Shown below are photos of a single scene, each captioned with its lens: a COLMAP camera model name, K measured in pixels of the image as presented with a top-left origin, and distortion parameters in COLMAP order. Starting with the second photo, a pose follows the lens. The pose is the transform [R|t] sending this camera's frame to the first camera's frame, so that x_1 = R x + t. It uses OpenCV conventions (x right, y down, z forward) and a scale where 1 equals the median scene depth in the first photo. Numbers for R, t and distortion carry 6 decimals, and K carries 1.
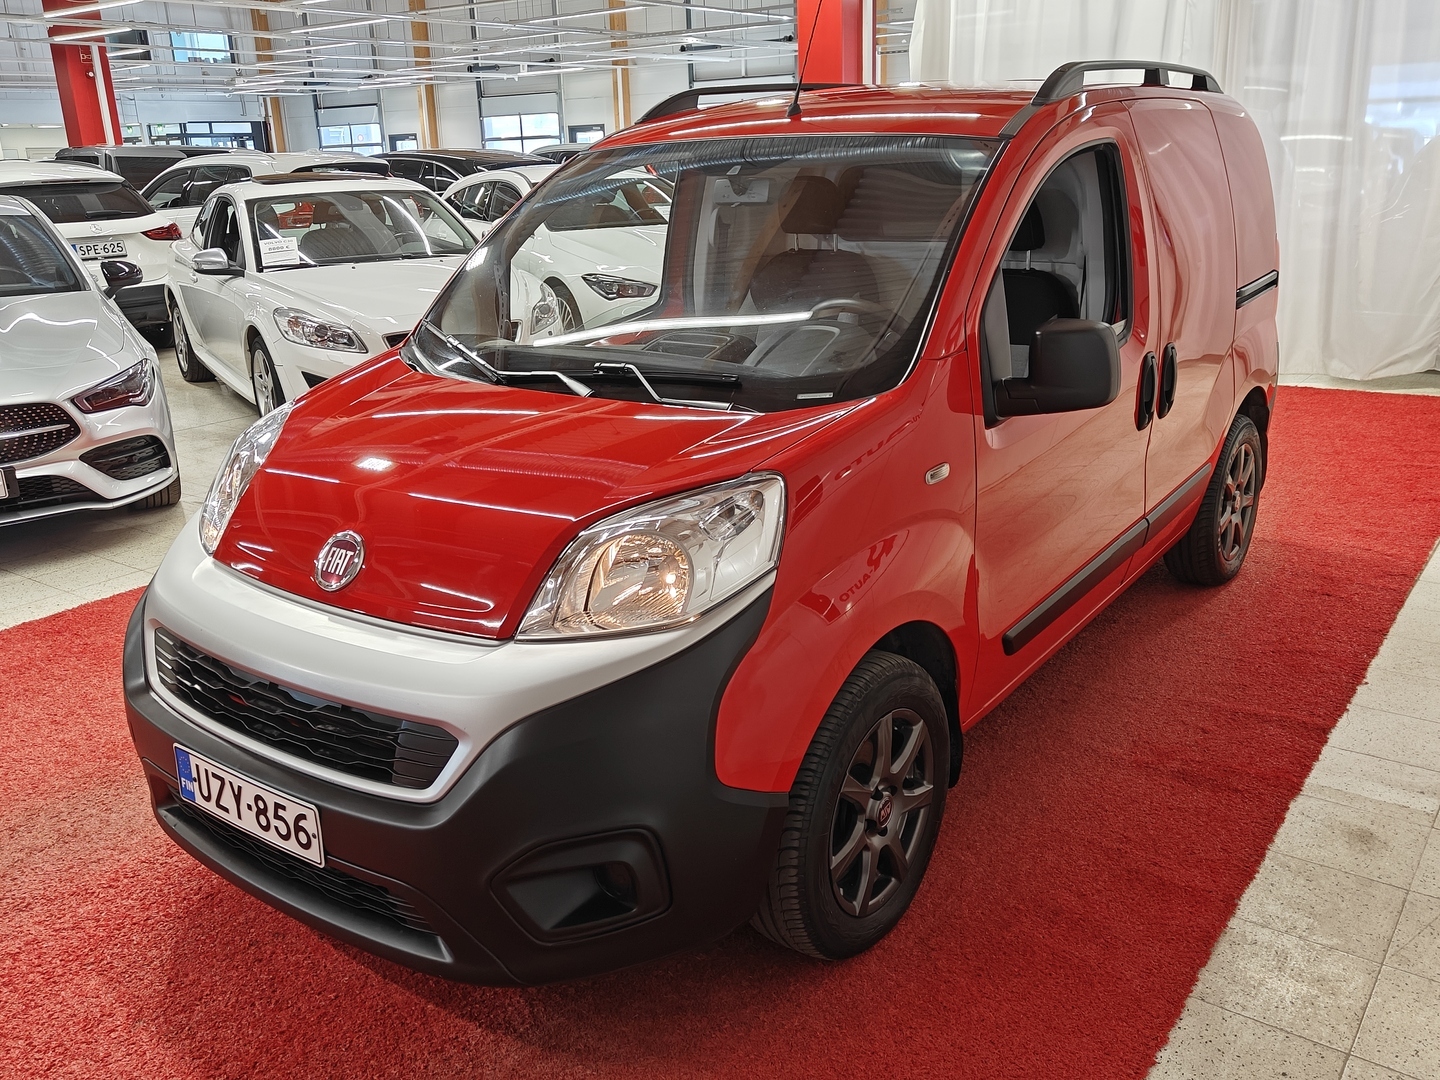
lens RADIAL K [[1253.7, 0, 716.7], [0, 1253.7, 540.2], [0, 0, 1]] dist [0.026680, -0.037256]
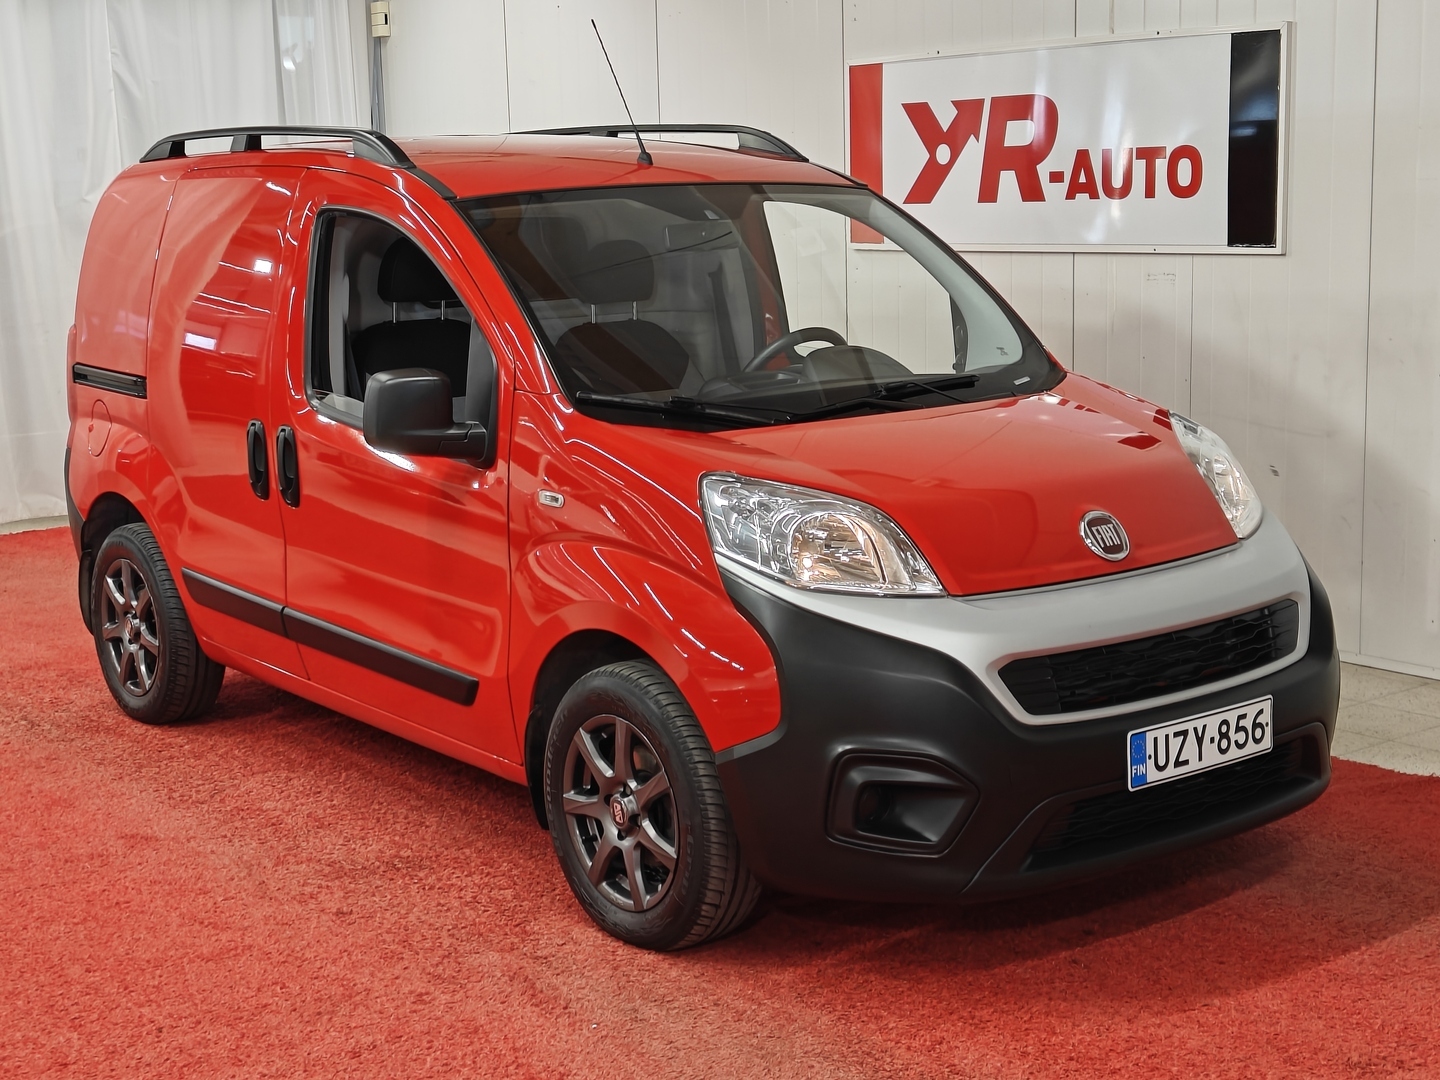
lens RADIAL K [[2124.7, 0, 728.6], [0, 2124.7, 540.5], [0, 0, 1]] dist [0.128943, 0.000000]
pose [[0.250290, -0.139718, 0.958037, -2.264924], [0.310050, 0.948986, 0.057397, -0.196798], [-0.917183, 0.282673, 0.280841, 0.807767]]
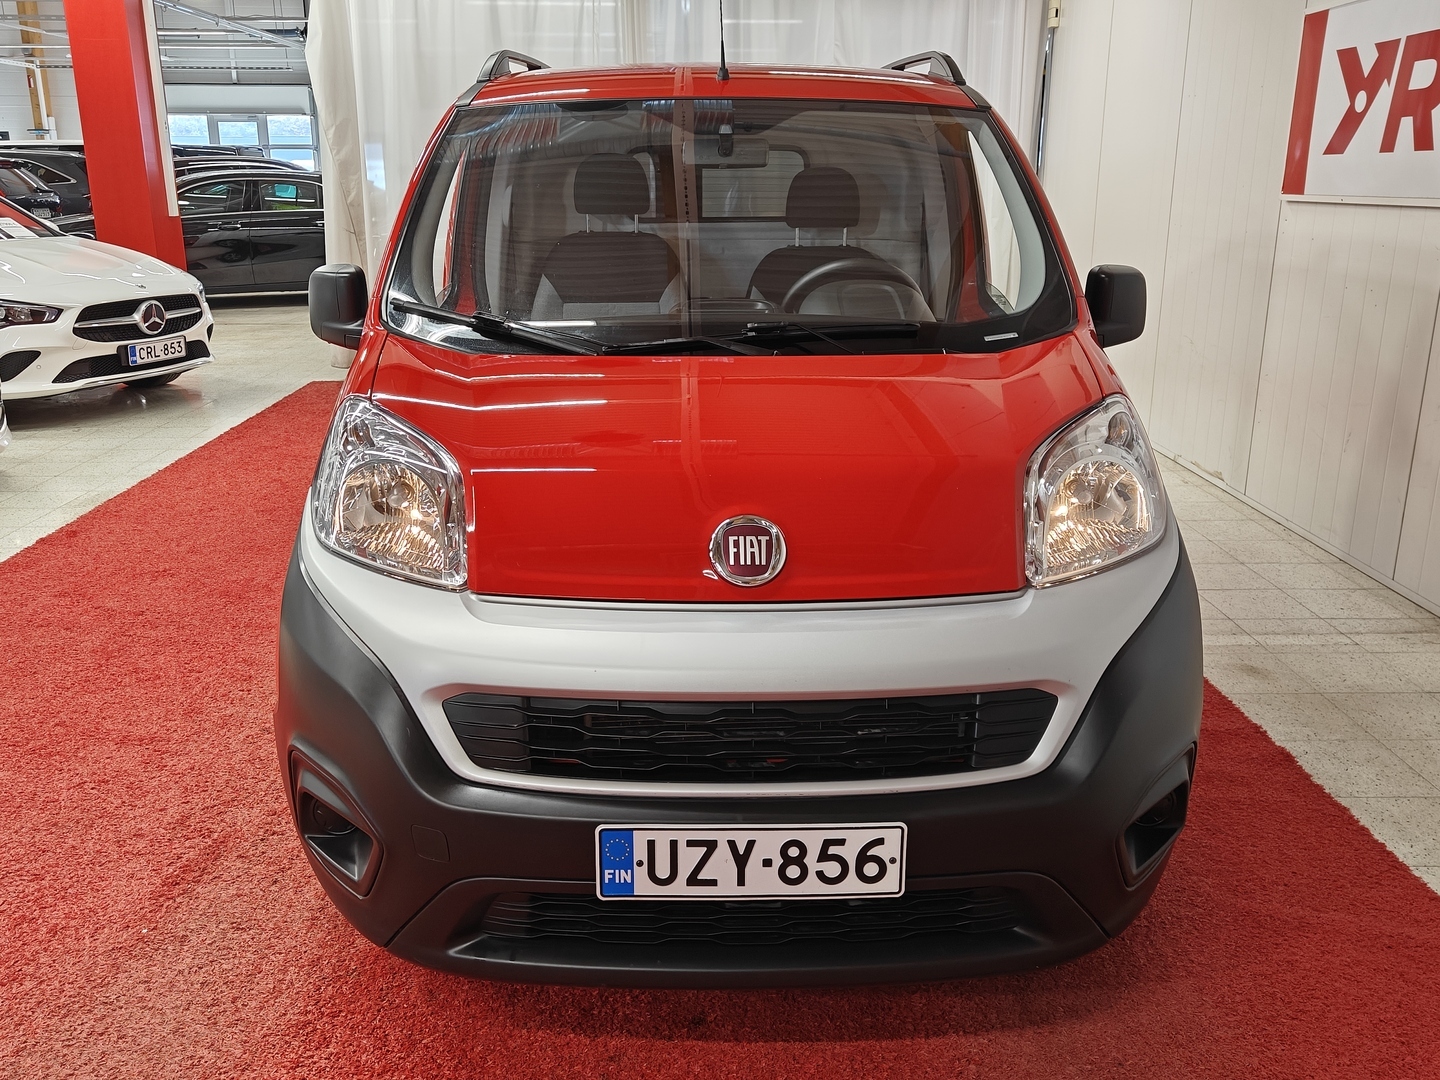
lens RADIAL K [[1253.7, 0, 711.4], [0, 1253.7, 534.2], [0, 0, 1]] dist [0.026680, -0.037256]
pose [[0.786397, -0.139695, 0.601718, -0.845341], [0.162586, 0.986555, 0.016552, -0.011628], [-0.595941, 0.084815, 0.798537, 0.368367]]
